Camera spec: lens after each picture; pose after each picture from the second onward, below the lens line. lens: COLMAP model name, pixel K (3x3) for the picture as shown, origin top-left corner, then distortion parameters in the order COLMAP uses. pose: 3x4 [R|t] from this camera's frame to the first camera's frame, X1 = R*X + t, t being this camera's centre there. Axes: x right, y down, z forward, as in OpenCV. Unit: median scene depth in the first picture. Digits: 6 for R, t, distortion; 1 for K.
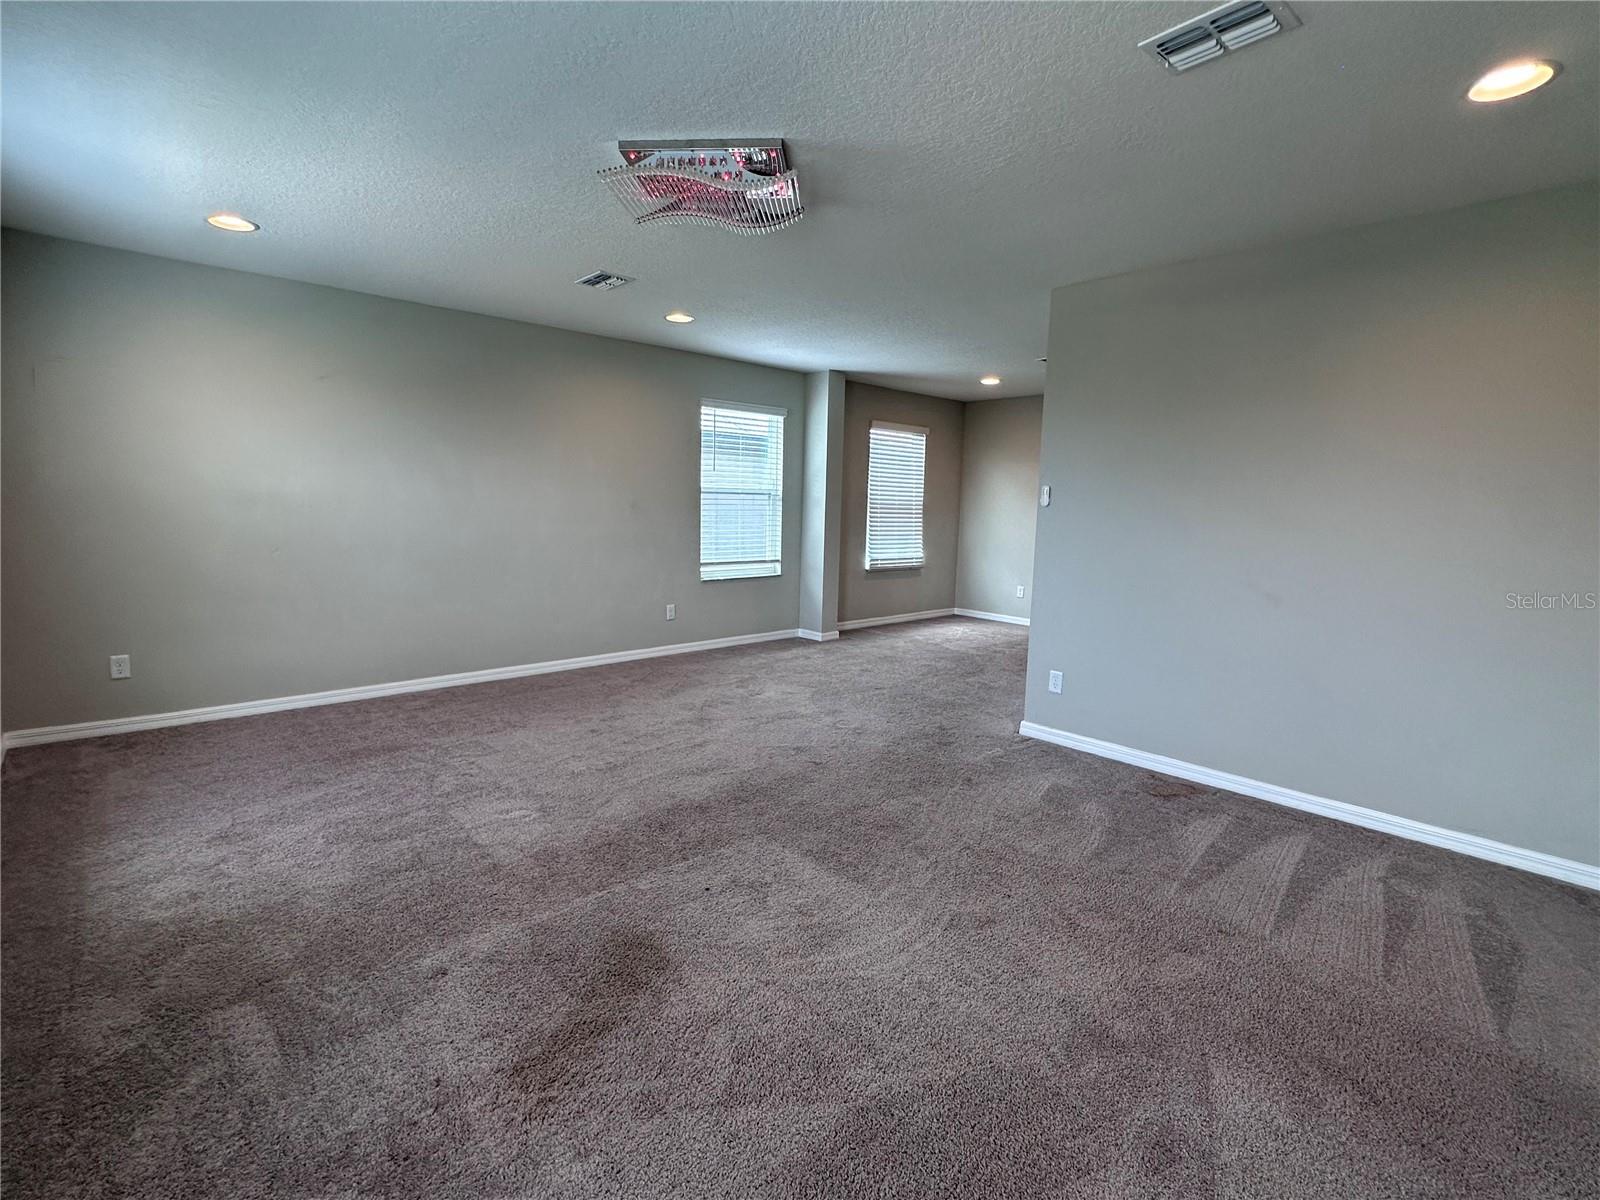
lens RADIAL K [[757.9, 0, 806.9], [0, 757.9, 604.2], [0, 0, 1]] dist [0.000039, 0.000012]
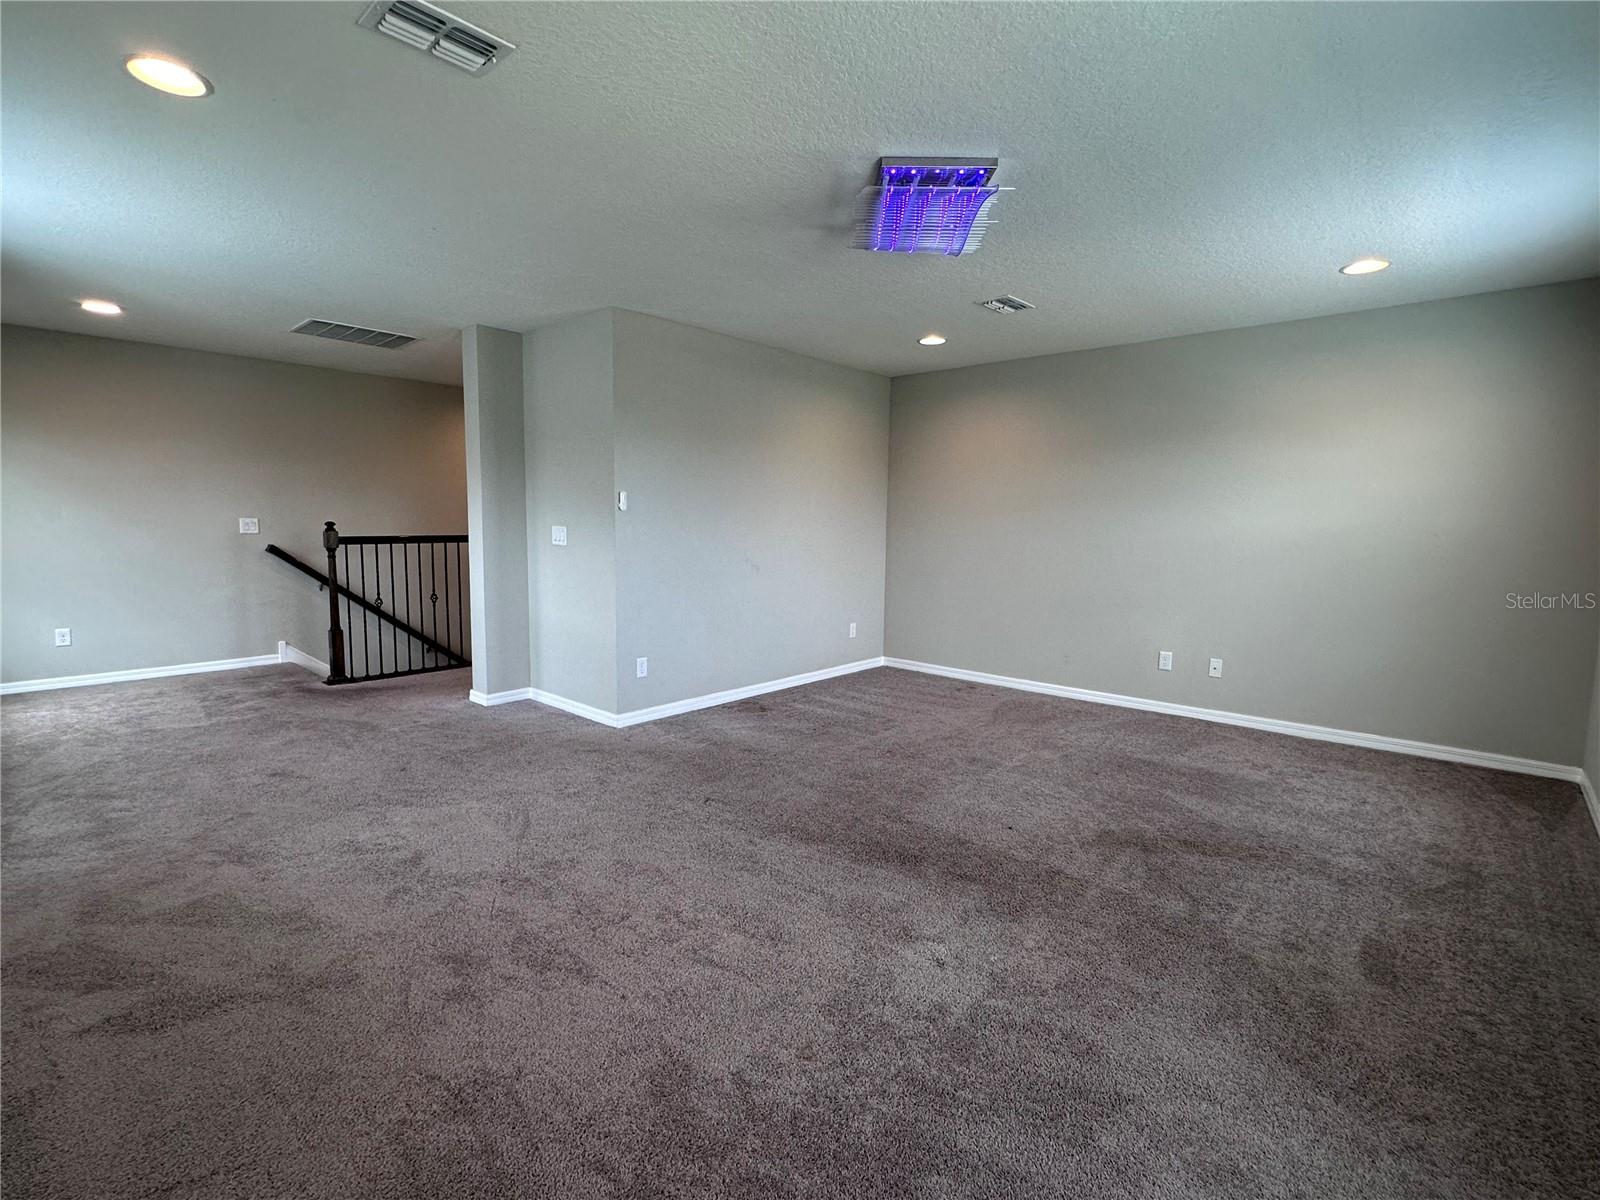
lens RADIAL K [[757.9, 0, 806.9], [0, 757.9, 604.2], [0, 0, 1]] dist [0.000039, 0.000012]
pose [[-0.095456, -0.142292, 0.985211, -0.846685], [0.116928, 0.981276, 0.153052, -0.142987], [-0.988542, 0.129809, -0.077031, 0.908694]]
